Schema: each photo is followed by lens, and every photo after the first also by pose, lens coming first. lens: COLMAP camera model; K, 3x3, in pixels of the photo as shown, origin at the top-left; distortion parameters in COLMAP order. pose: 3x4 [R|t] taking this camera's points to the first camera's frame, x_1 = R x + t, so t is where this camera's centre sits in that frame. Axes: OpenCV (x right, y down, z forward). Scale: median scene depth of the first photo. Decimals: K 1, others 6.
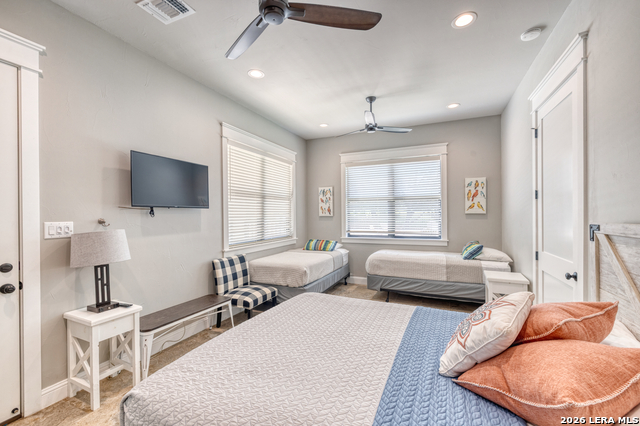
lens RADIAL K [[274.6, 0, 324.5], [0, 274.6, 214.4], [0, 0, 1]] dist [0.003320, 0.000589]
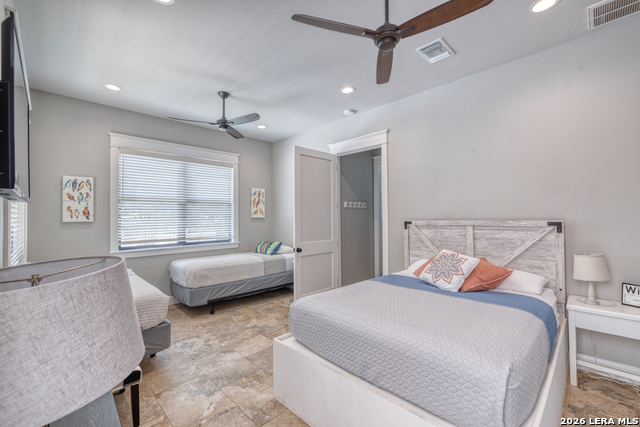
lens RADIAL K [[274.6, 0, 325.2], [0, 274.6, 212.8], [0, 0, 1]] dist [0.003320, 0.000589]
pose [[0.360945, 0.020399, 0.932364, -0.467347], [0.006672, 0.999679, -0.024455, 0.005411], [-0.932563, 0.015048, 0.360693, 0.286188]]
